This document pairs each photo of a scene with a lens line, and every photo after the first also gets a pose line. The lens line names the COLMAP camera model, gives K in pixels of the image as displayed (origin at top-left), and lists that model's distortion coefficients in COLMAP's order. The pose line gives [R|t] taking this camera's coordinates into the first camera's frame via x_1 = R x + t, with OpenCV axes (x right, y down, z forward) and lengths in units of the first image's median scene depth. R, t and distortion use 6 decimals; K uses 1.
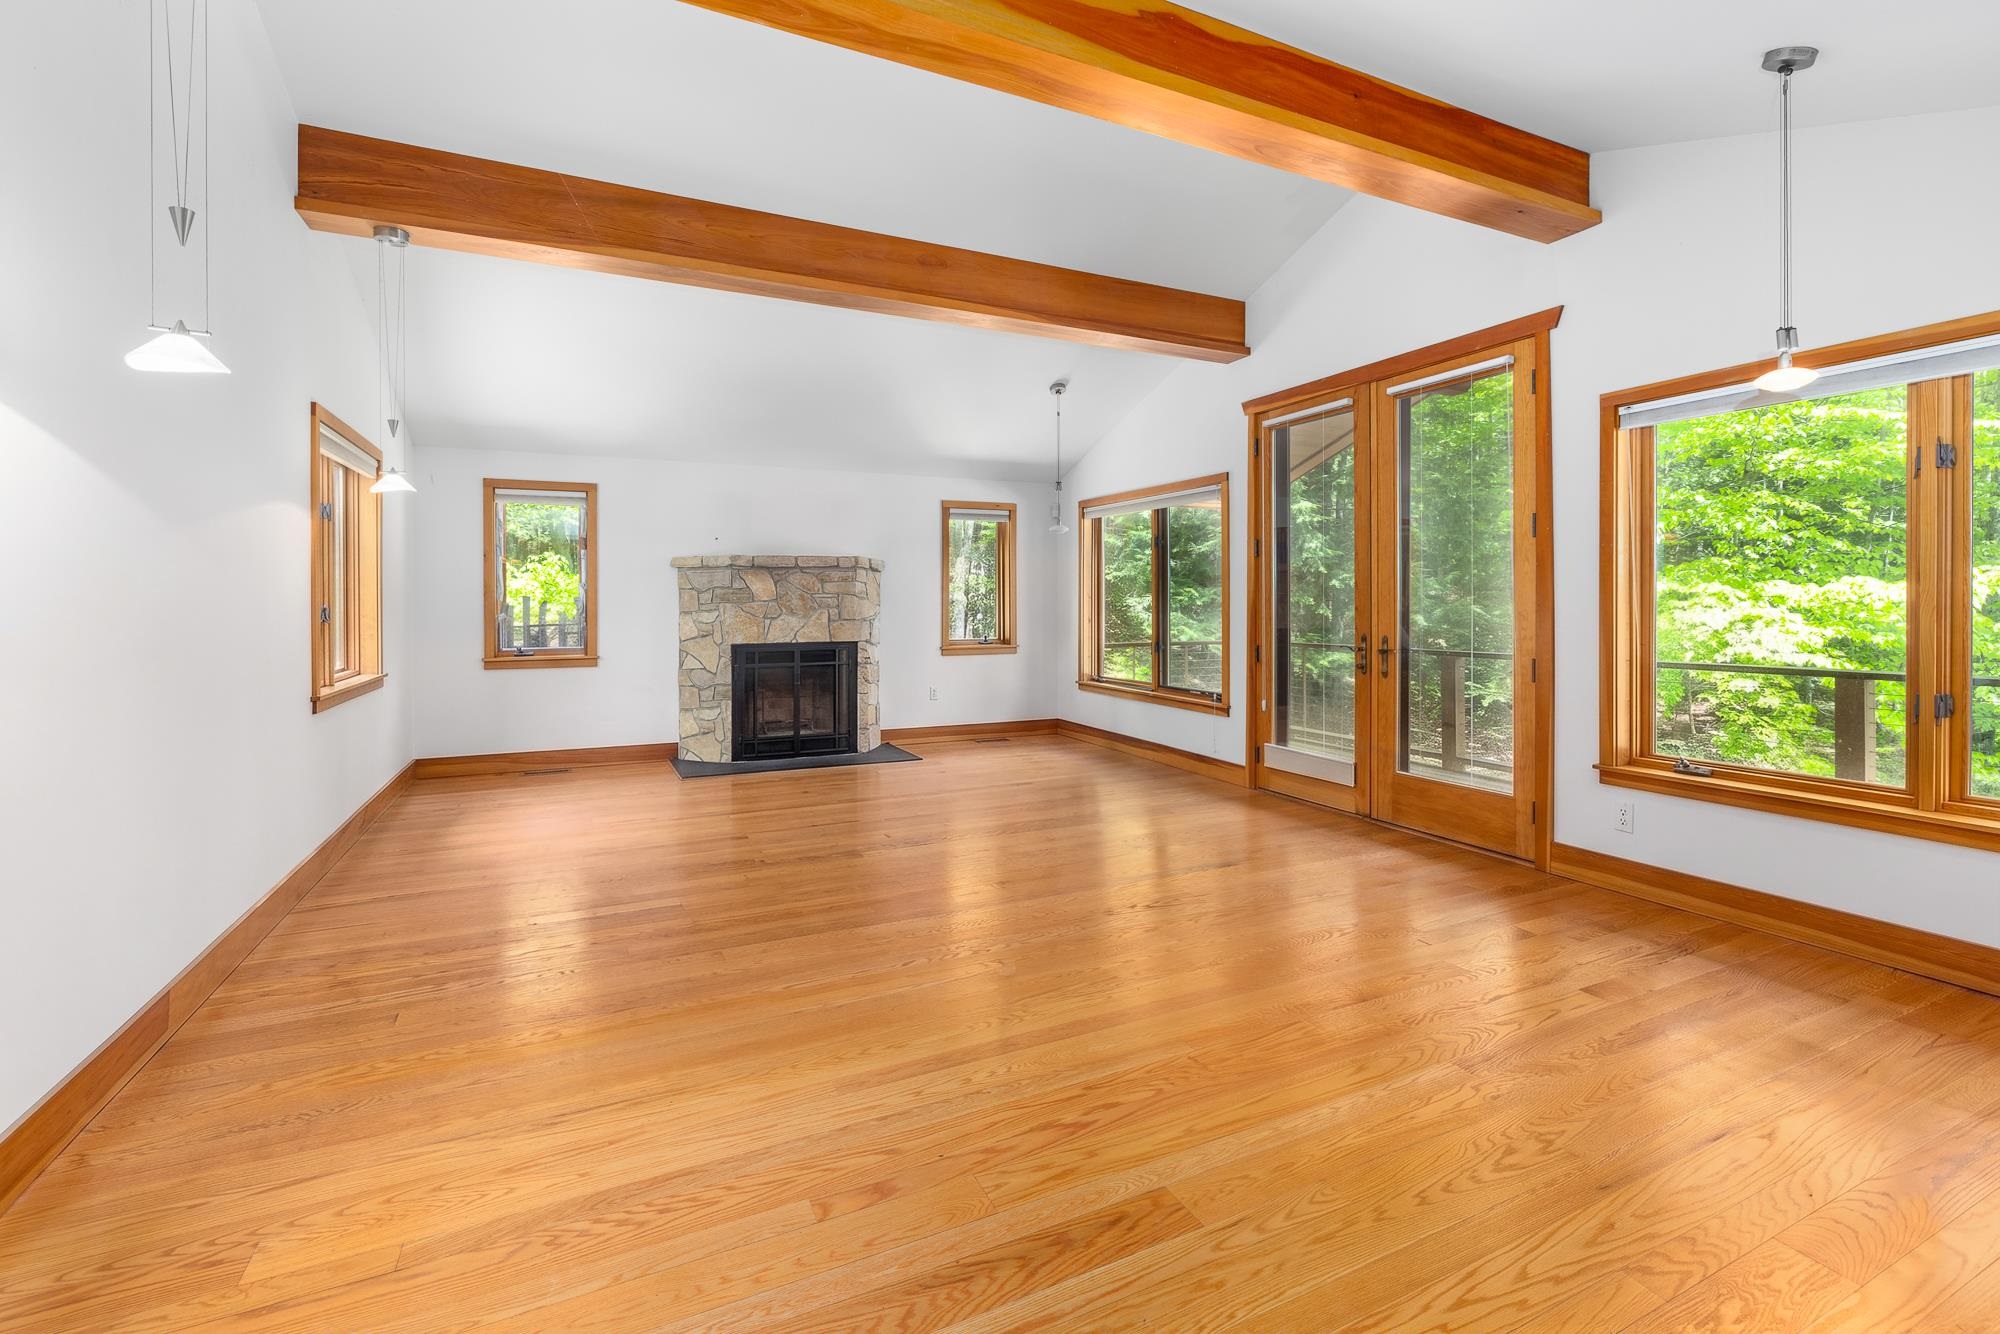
lens RADIAL K [[858.0, 0, 998.8], [0, 858.0, 615.6], [0, 0, 1]] dist [0.000064, 0.000037]
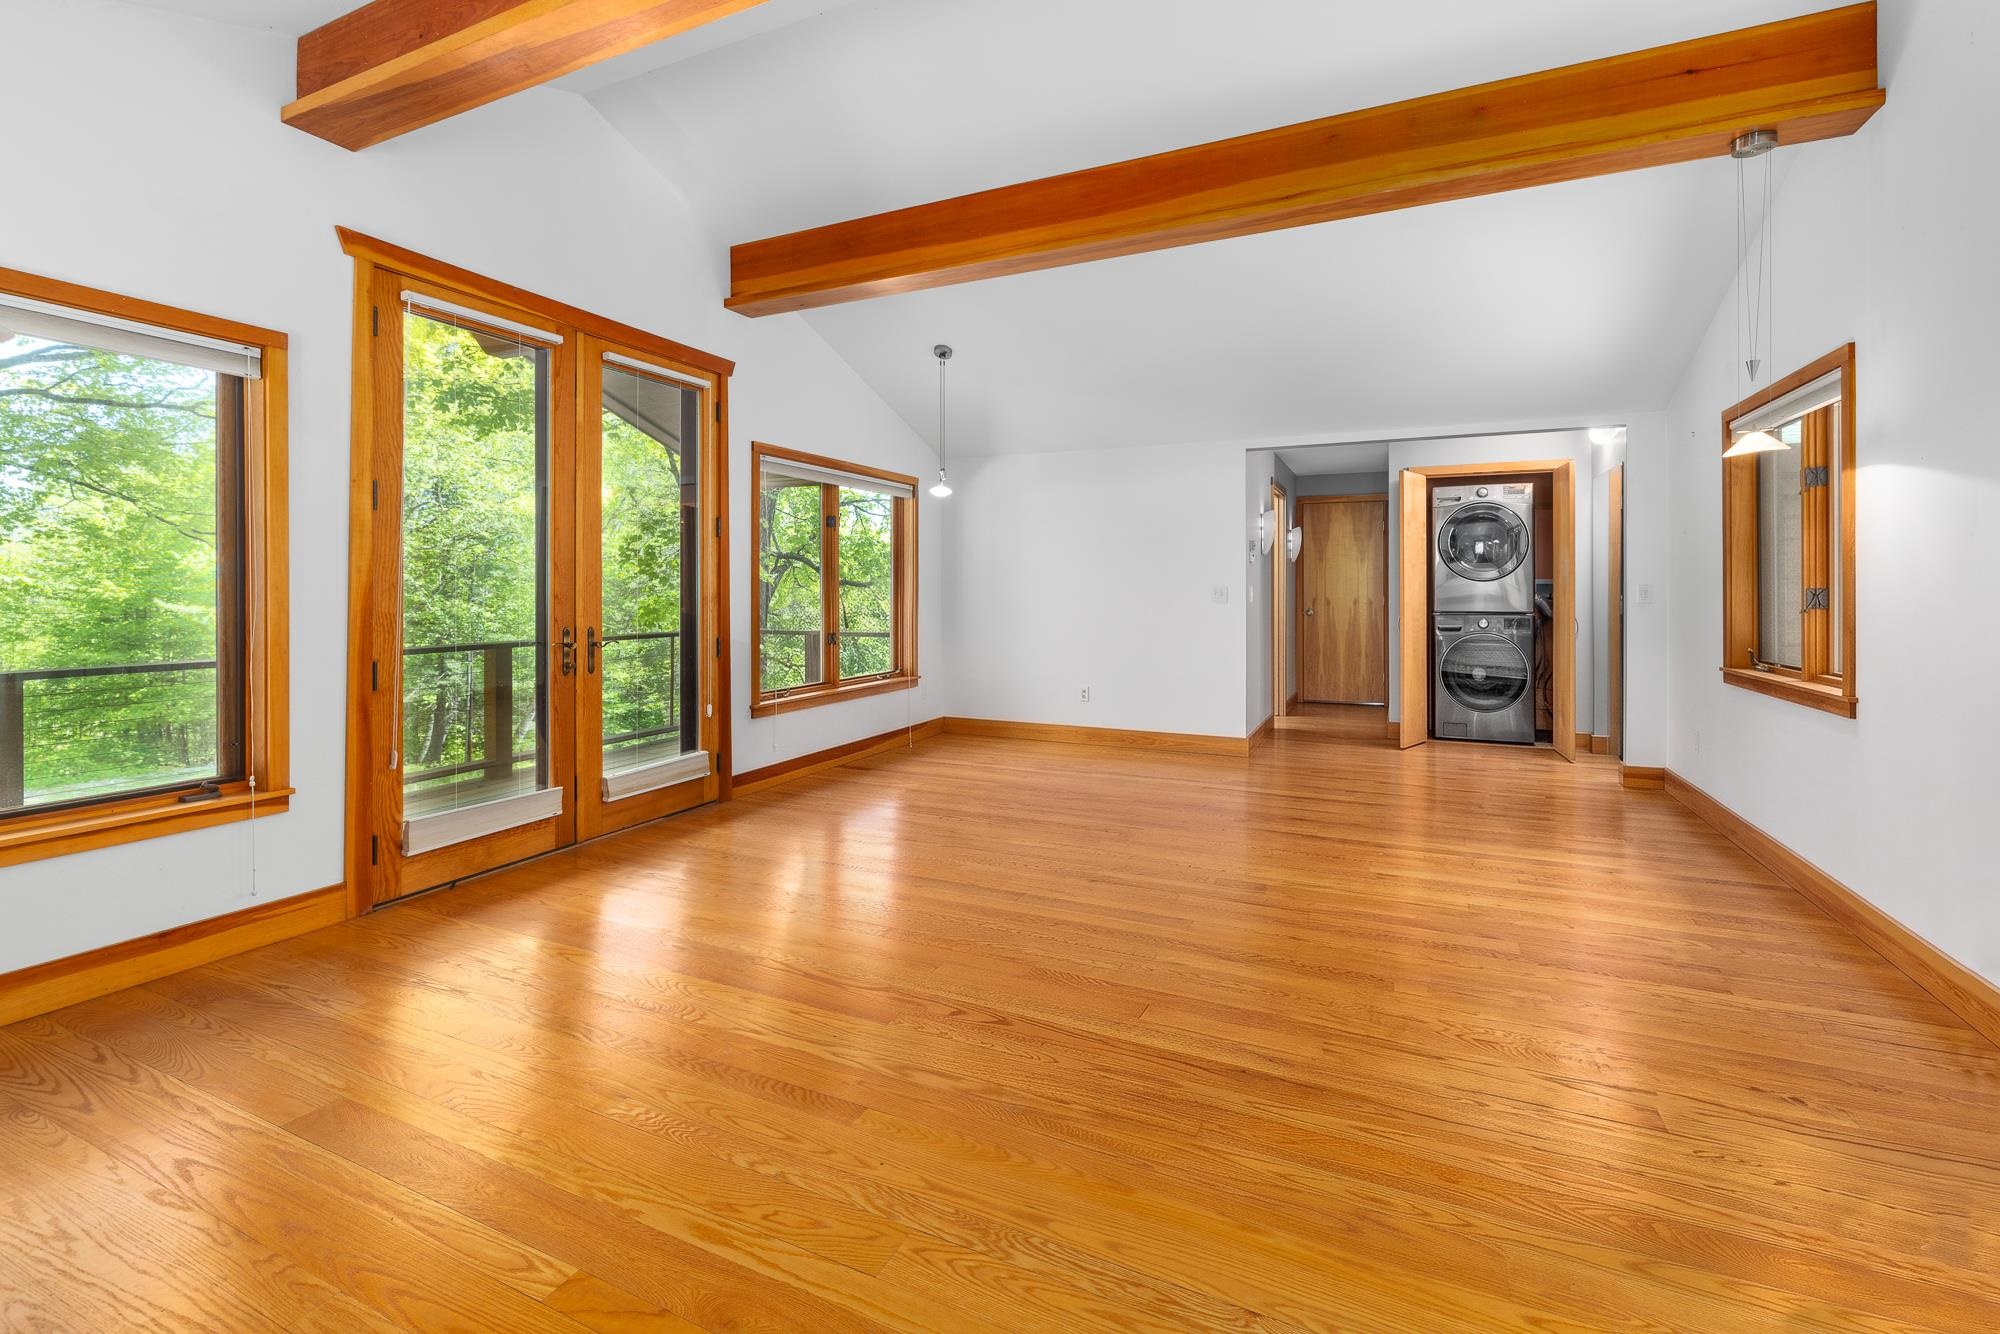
lens RADIAL K [[858.0, 0, 996.2], [0, 858.0, 577.7], [0, 0, 1]] dist [0.000064, 0.000037]
pose [[-0.632123, -0.004452, 0.774856, -0.505887], [-0.002998, 0.999990, 0.003300, -0.032342], [-0.774863, -0.000237, -0.632130, 1.262380]]
